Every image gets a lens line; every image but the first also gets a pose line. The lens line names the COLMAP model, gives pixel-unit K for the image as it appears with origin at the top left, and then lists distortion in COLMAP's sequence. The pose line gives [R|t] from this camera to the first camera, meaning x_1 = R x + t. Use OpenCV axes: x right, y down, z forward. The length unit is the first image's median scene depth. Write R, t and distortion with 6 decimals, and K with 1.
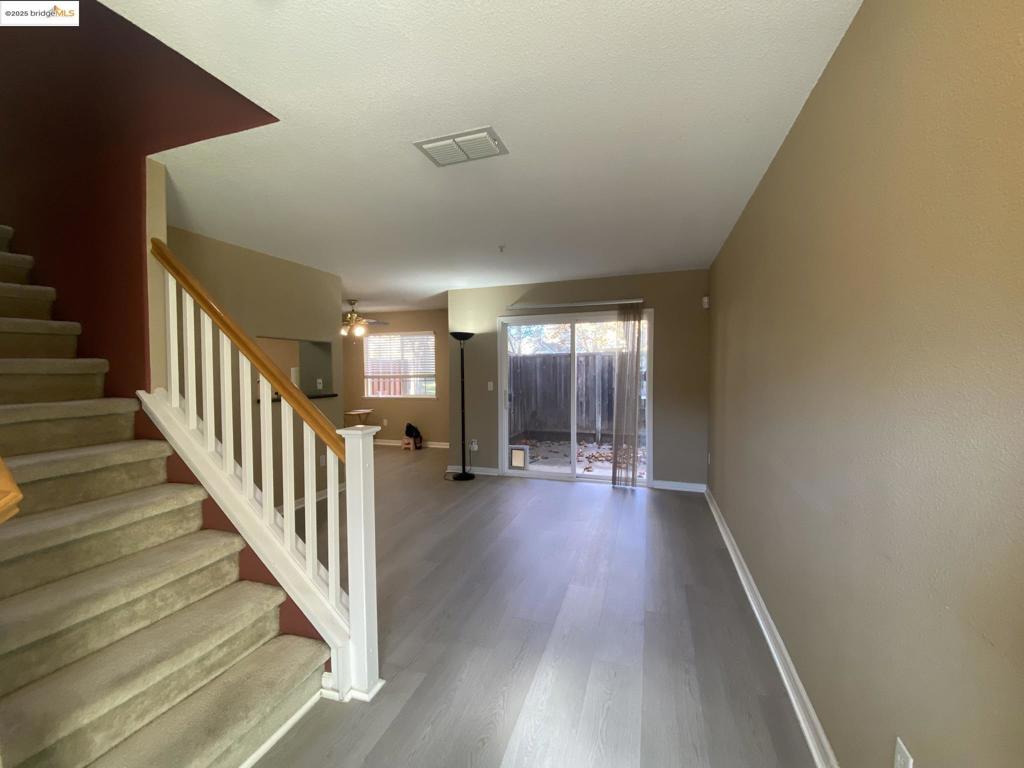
lens RADIAL K [[413.0, 0, 508.9], [0, 413.0, 382.2], [0, 0, 1]] dist [0.021167, -0.023246]
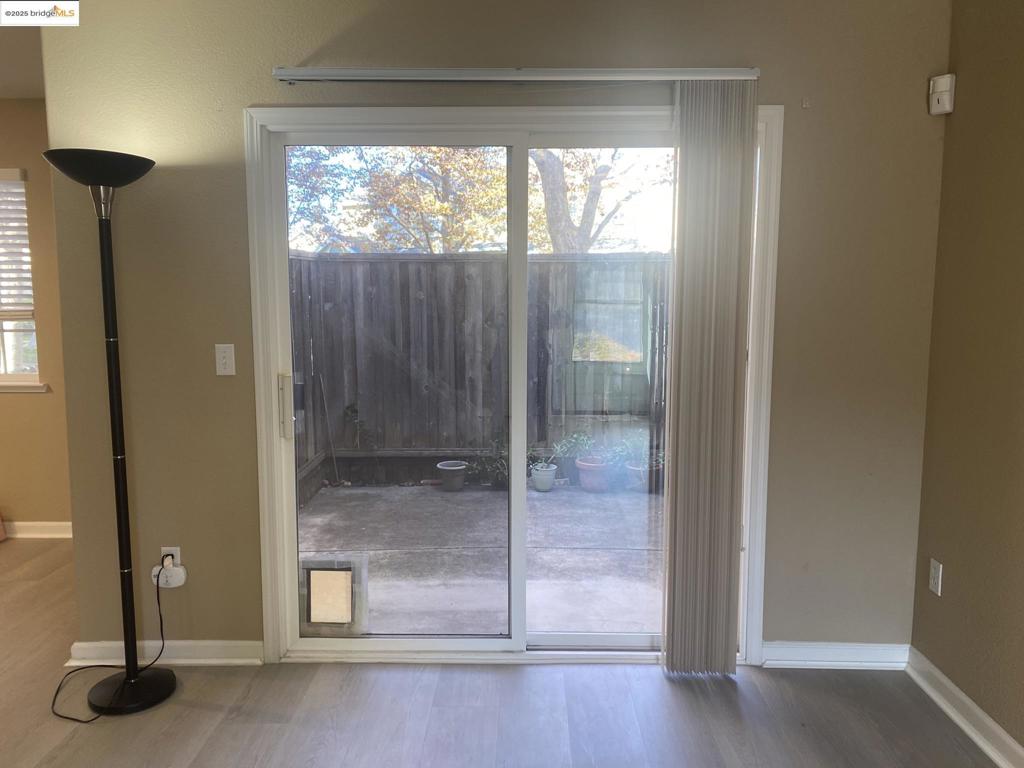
lens RADIAL K [[766.0, 0, 512.0], [0, 766.0, 384.0], [0, 0, 1]] dist [0.035234, -0.004160]
pose [[0.951178, -0.027876, 0.307380, -0.021035], [-0.000041, 0.995902, 0.090444, -0.021828], [-0.308642, -0.086041, 0.947279, 0.439091]]
